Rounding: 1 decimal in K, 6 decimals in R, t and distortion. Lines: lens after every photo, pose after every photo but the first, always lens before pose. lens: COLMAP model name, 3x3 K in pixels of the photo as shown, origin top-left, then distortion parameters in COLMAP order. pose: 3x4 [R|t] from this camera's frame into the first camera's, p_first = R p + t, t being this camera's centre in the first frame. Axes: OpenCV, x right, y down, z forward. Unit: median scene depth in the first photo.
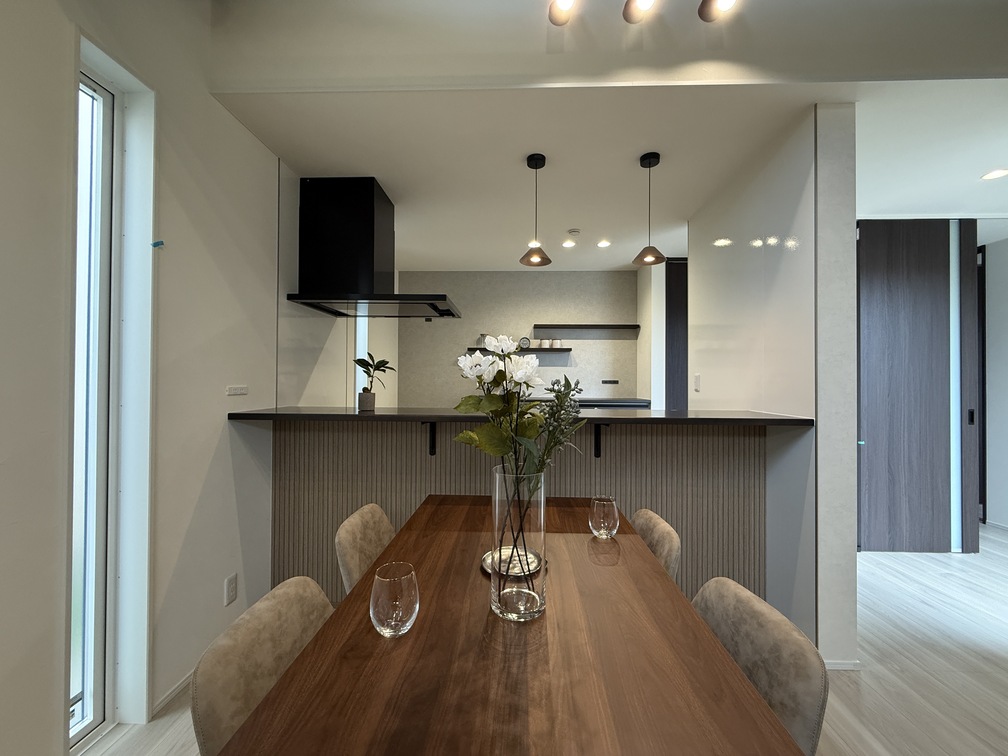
lens RADIAL K [[402.1, 0, 501.7], [0, 402.1, 377.2], [0, 0, 1]] dist [0.001043, -0.000172]
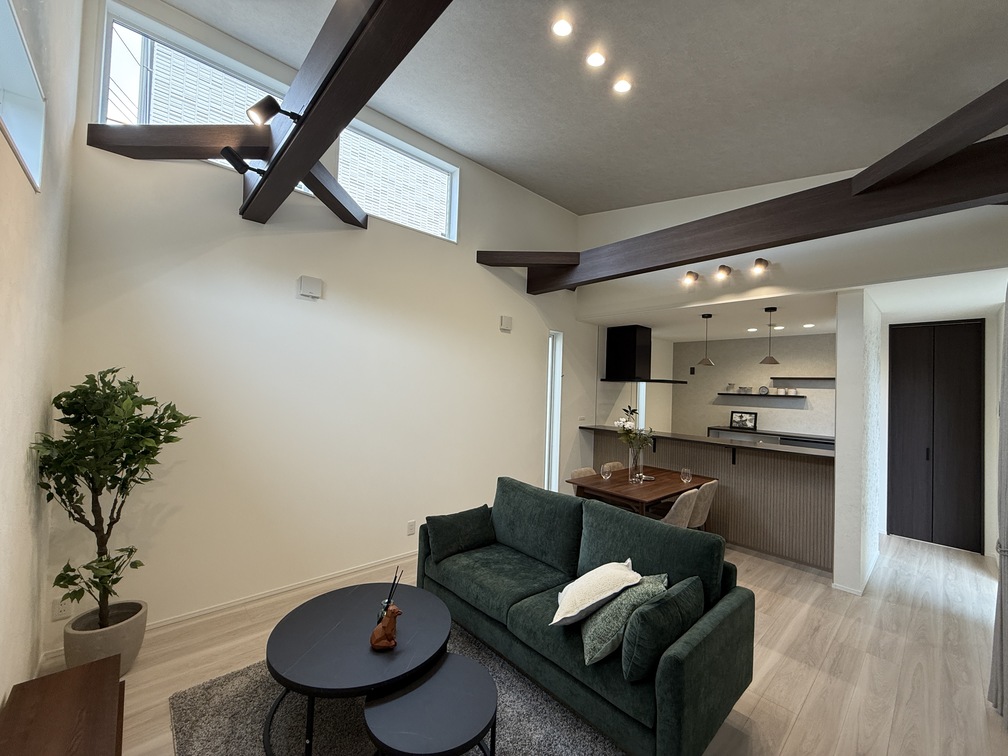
lens RADIAL K [[402.1, 0, 501.7], [0, 402.1, 377.2], [0, 0, 1]] dist [0.001043, -0.000172]
pose [[0.693167, -0.000551, -0.720776, 0.761623], [-0.024423, 0.999408, -0.024251, -0.135343], [0.720363, 0.034413, 0.692743, -1.059989]]
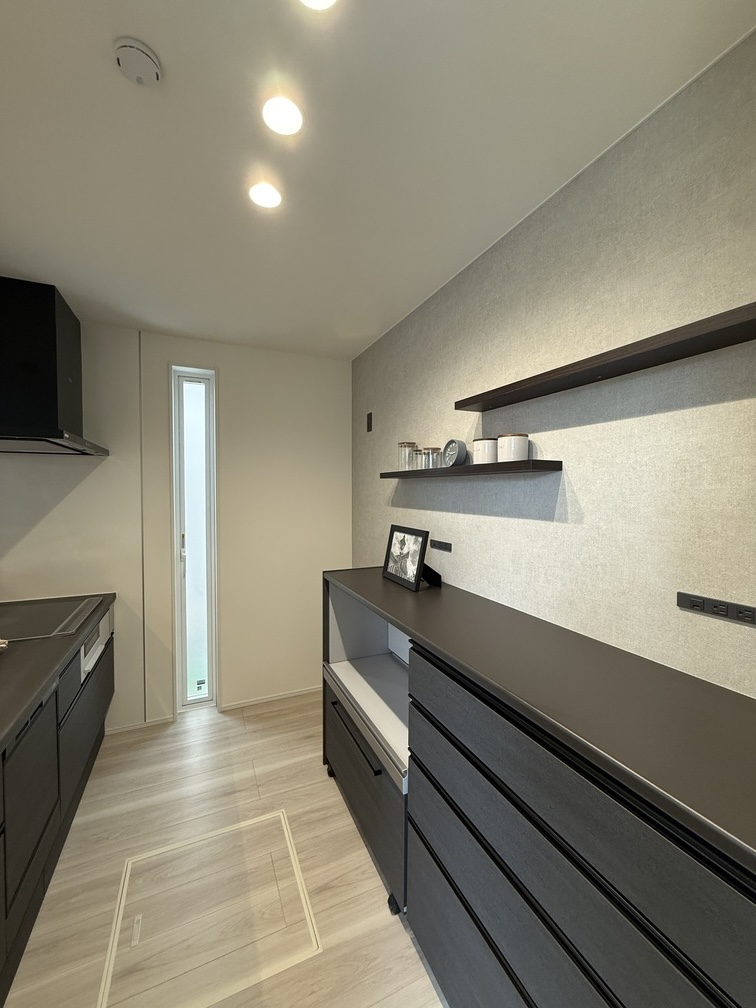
lens RADIAL K [[402.1, 0, 379.0], [0, 402.1, 501.6], [0, 0, 1]] dist [0.001043, -0.000172]
pose [[0.443446, 0.017045, -0.896139, 0.668520], [0.010345, 0.999655, 0.024133, -0.086959], [0.896241, -0.019972, 0.443117, 1.359595]]
